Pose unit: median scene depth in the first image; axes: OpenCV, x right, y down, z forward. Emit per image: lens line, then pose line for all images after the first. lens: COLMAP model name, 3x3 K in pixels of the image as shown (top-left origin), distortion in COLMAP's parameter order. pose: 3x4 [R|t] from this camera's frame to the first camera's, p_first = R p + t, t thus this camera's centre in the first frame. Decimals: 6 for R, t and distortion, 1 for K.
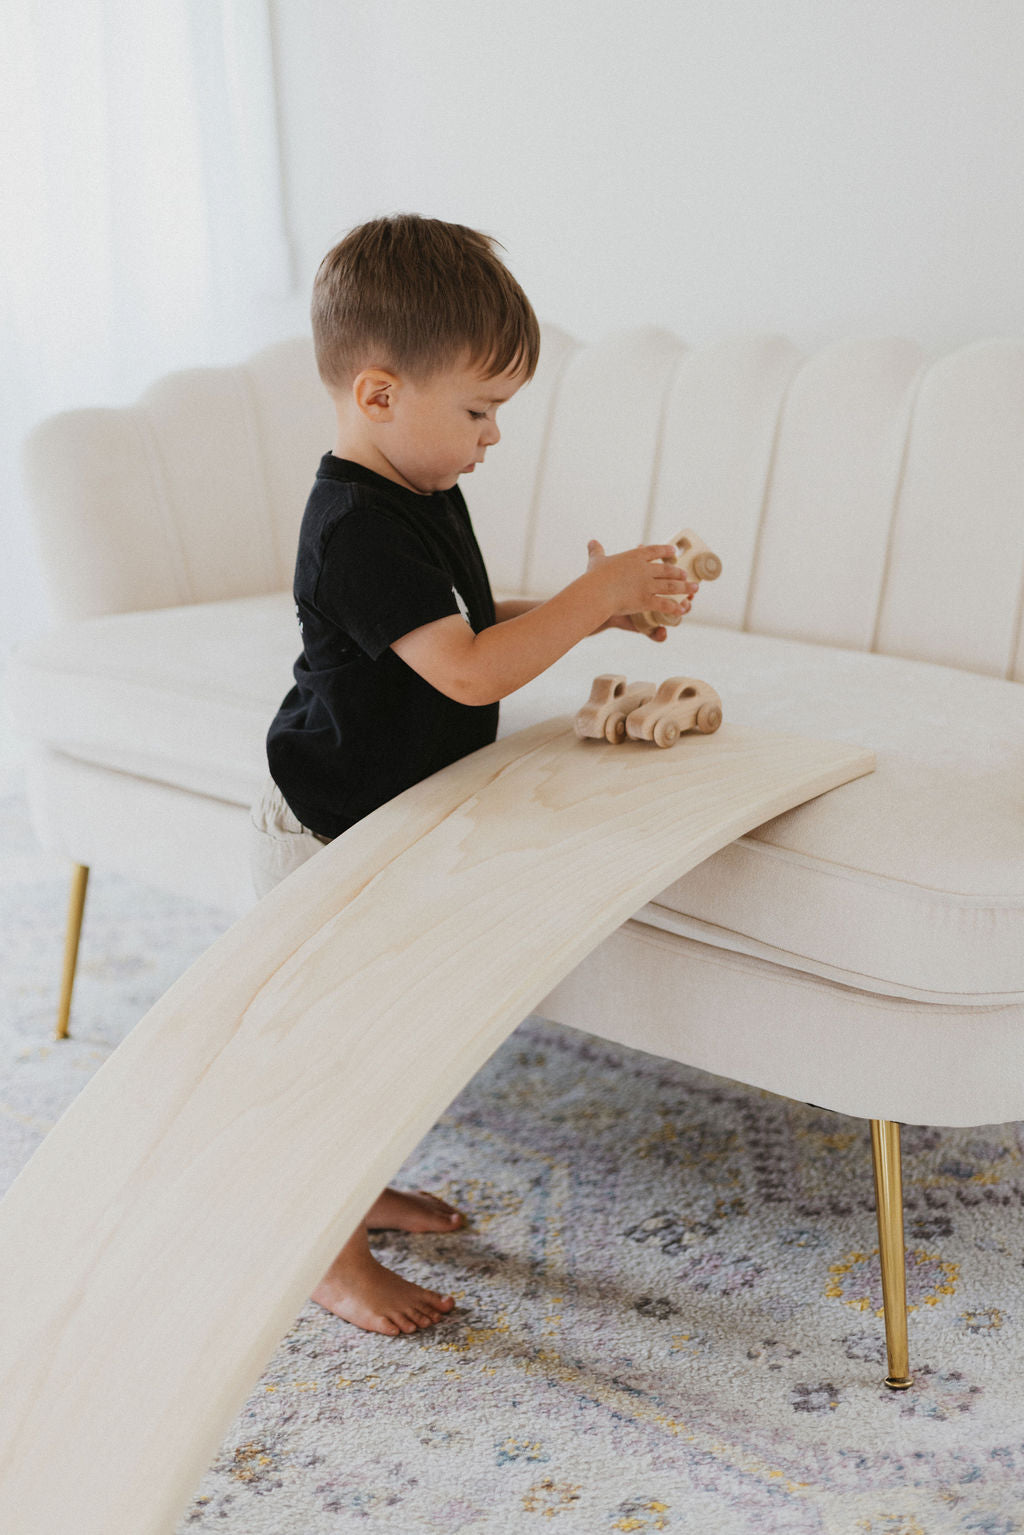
lens RADIAL K [[2208.2, 0, 512.0], [0, 2208.2, 767.5], [0, 0, 1]] dist [0.007939, 0.013316]
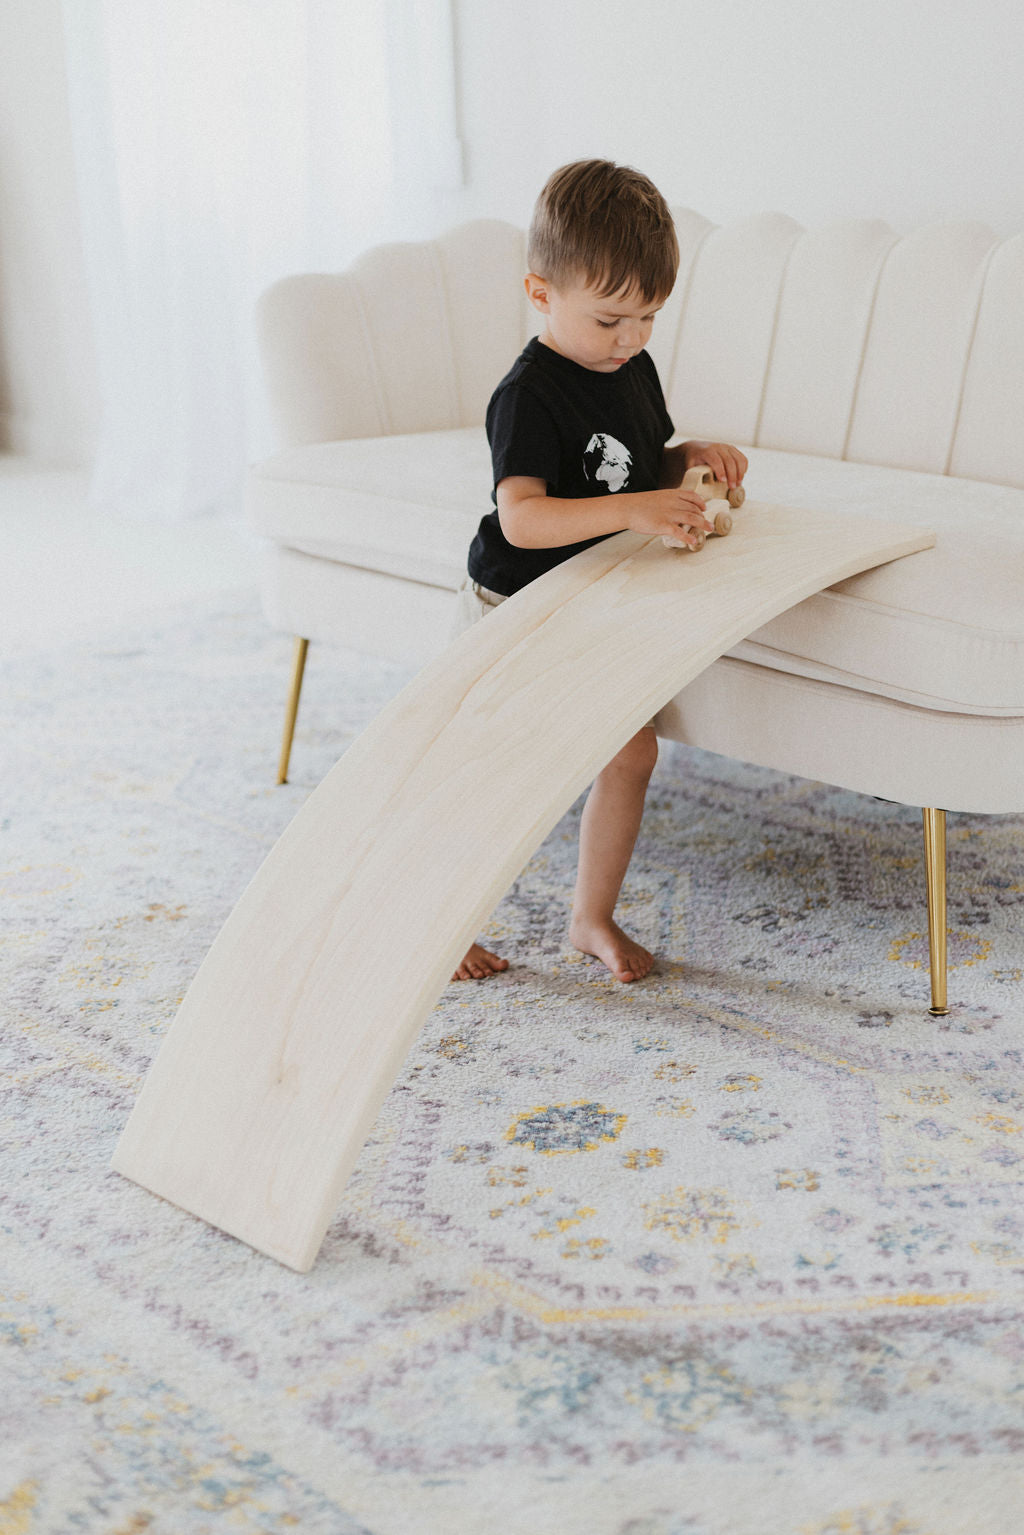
lens RADIAL K [[2208.2, 0, 512.0], [0, 2208.2, 767.5], [0, 0, 1]] dist [0.007939, 0.013316]
pose [[0.998445, 0.025667, -0.049489, -0.015890], [-0.023736, 0.998949, 0.039210, 0.074341], [0.050443, -0.037975, 0.998005, -0.280685]]
